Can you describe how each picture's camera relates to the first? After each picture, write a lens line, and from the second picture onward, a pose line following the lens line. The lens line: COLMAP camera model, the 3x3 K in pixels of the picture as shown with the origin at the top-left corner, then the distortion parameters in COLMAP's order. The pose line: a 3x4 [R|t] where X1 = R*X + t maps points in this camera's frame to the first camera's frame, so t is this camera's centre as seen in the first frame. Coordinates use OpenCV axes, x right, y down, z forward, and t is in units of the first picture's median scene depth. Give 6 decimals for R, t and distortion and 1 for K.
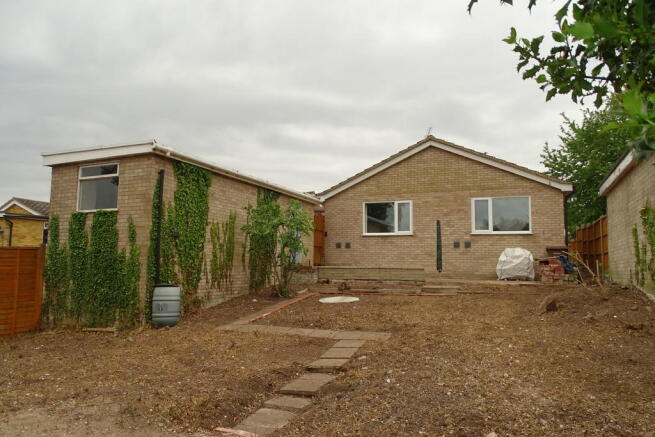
lens RADIAL K [[466.9, 0, 329.2], [0, 466.9, 216.2], [0, 0, 1]] dist [0.007867, 0.010730]
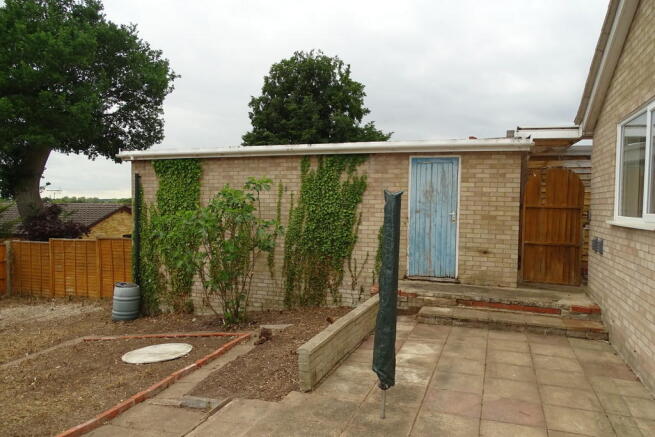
lens RADIAL K [[466.9, 0, 326.7], [0, 466.9, 213.5], [0, 0, 1]] dist [0.007867, 0.010730]
pose [[0.056675, 0.017802, -0.998234, 0.414597], [0.105686, 0.994116, 0.023729, 0.005283], [0.992783, -0.106844, 0.054460, 0.787669]]
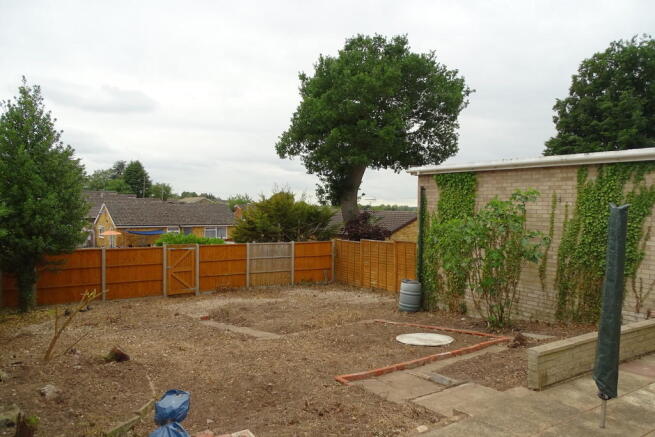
lens RADIAL K [[466.9, 0, 331.5], [0, 466.9, 214.1], [0, 0, 1]] dist [0.007867, 0.010730]
pose [[-0.532043, -0.004796, -0.846703, 0.458393], [0.070418, 0.996269, -0.049892, 0.009109], [0.843784, -0.086167, -0.529721, 0.834279]]
